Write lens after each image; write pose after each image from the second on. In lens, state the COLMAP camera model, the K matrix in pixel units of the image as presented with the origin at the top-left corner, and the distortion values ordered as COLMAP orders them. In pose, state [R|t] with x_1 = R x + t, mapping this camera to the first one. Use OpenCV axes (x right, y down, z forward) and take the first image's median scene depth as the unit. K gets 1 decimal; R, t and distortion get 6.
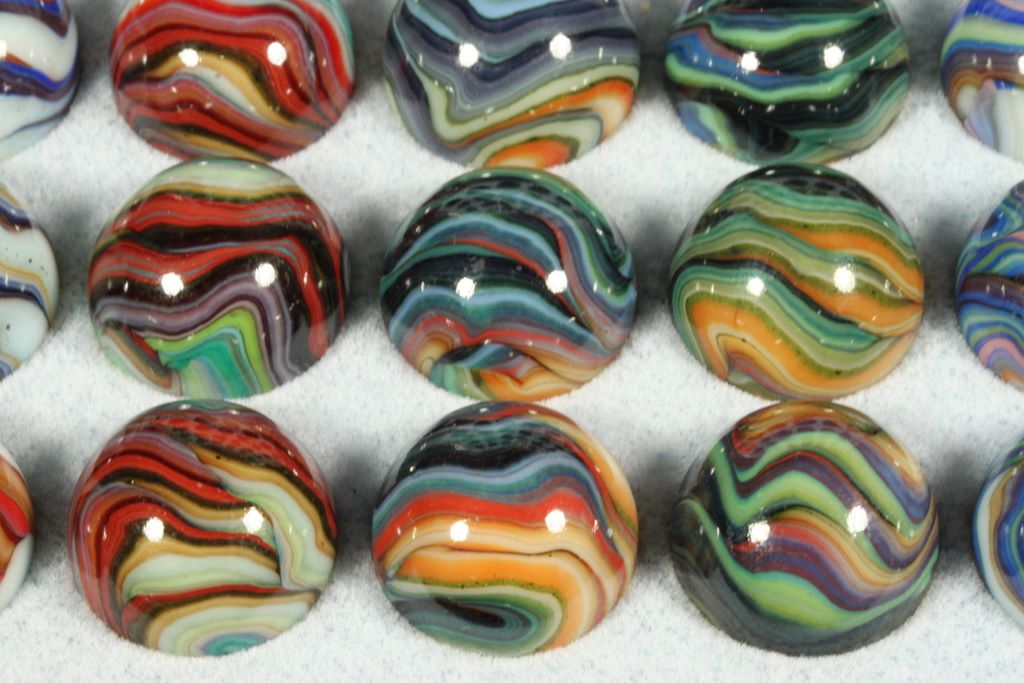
lens RADIAL K [[3783.2, 0, 521.2], [0, 3783.2, 339.7], [0, 0, 1]] dist [-0.186780, 0.000000]
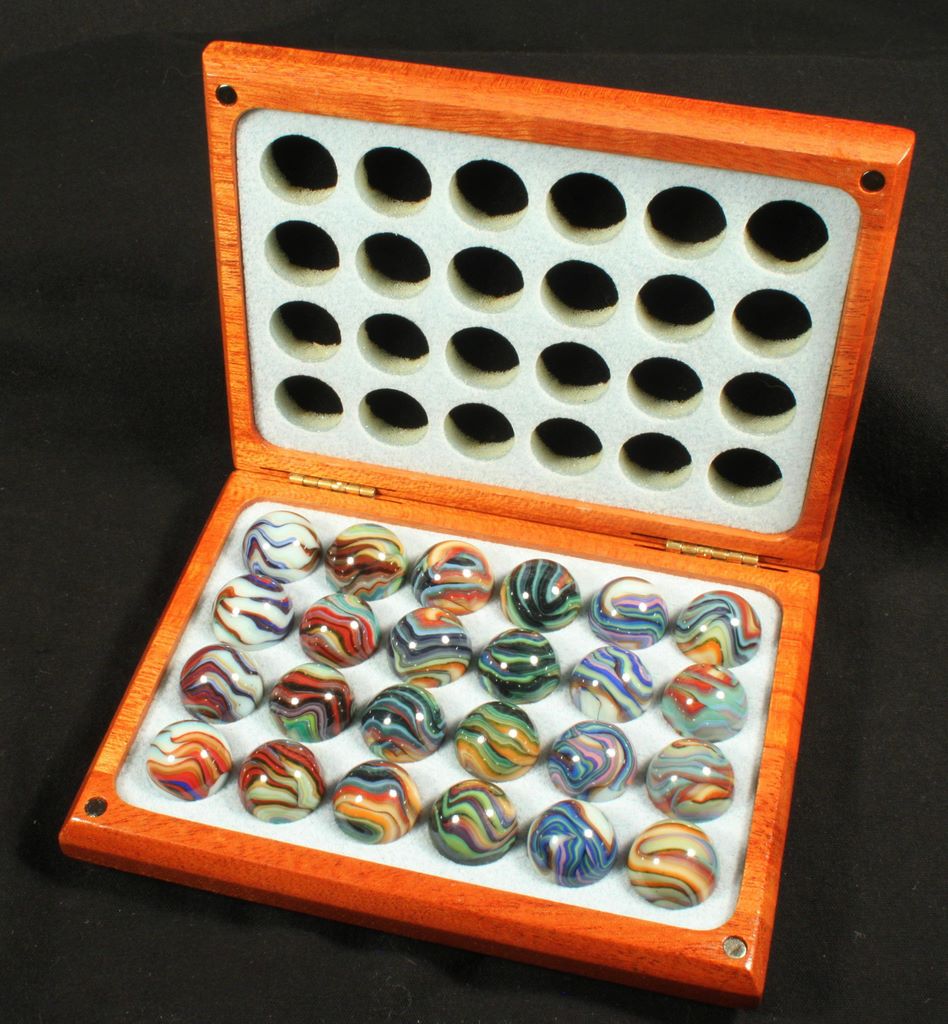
lens RADIAL K [[1591.6, 0, 449.1], [0, 1591.6, 510.5], [0, 0, 1]] dist [-0.137537, 0.000000]
pose [[0.968297, 0.170654, -0.182424, 0.234641], [-0.194290, 0.973504, -0.120590, -0.034574], [0.157011, 0.152210, 0.975797, -0.253396]]
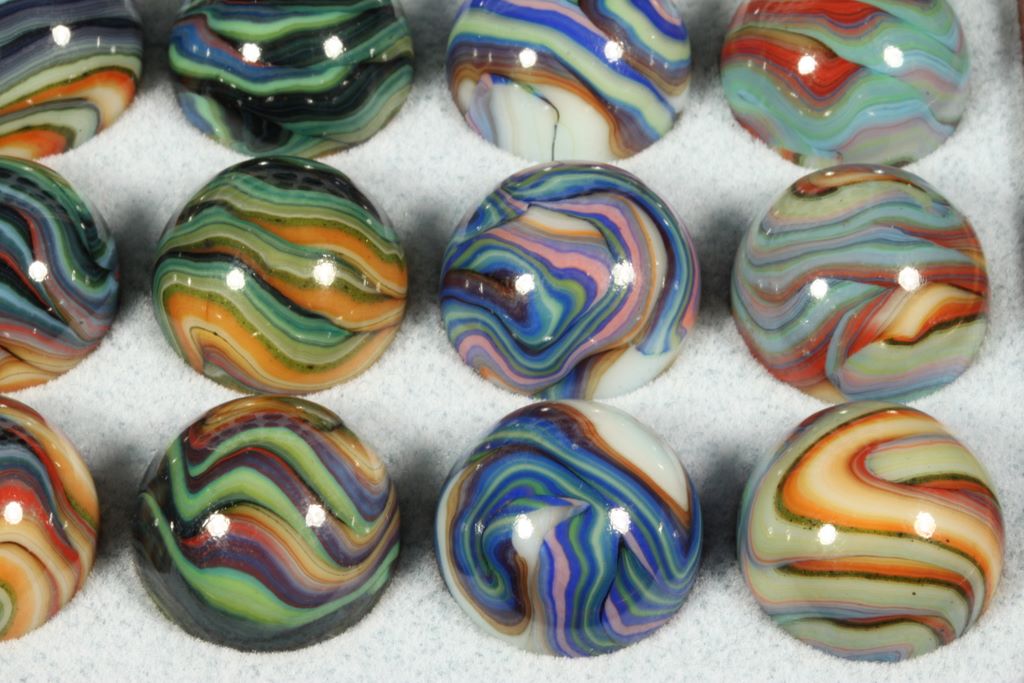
lens RADIAL K [[3783.2, 0, 501.3], [0, 3783.2, 335.1], [0, 0, 1]] dist [-0.186780, 0.000000]
pose [[0.999748, 0.013747, 0.017759, 0.114790], [-0.013910, 0.999862, 0.009085, -0.009433], [-0.017632, -0.009329, 0.999801, 0.000947]]
